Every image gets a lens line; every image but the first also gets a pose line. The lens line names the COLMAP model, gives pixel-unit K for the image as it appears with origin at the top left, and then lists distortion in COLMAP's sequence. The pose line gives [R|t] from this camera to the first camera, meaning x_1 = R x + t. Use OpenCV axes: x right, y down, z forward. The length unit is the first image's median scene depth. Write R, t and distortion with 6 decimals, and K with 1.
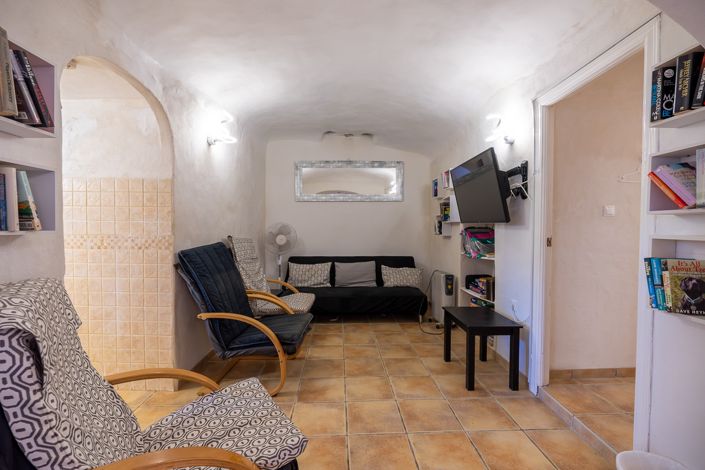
lens RADIAL K [[311.1, 0, 349.8], [0, 311.1, 236.5], [0, 0, 1]] dist [-0.003974, -0.000747]
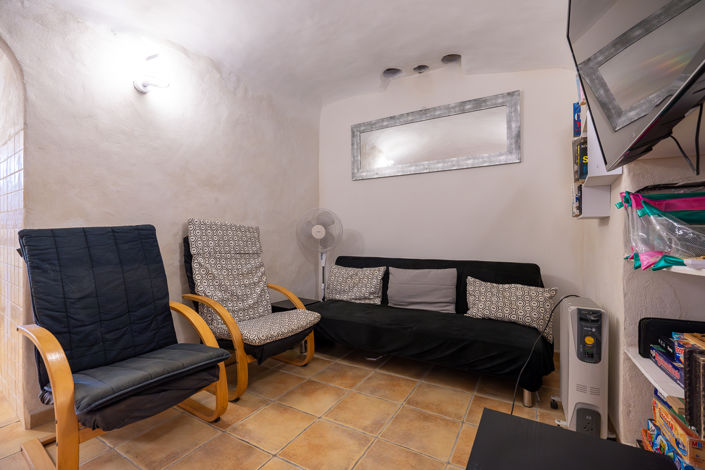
lens RADIAL K [[311.1, 0, 355.5], [0, 311.1, 235.7], [0, 0, 1]] dist [-0.003974, -0.000747]
pose [[0.845391, -0.001354, -0.534146, 0.237065], [-0.012488, 0.999673, -0.022299, 0.034051], [0.534001, 0.025522, 0.845098, 0.423696]]
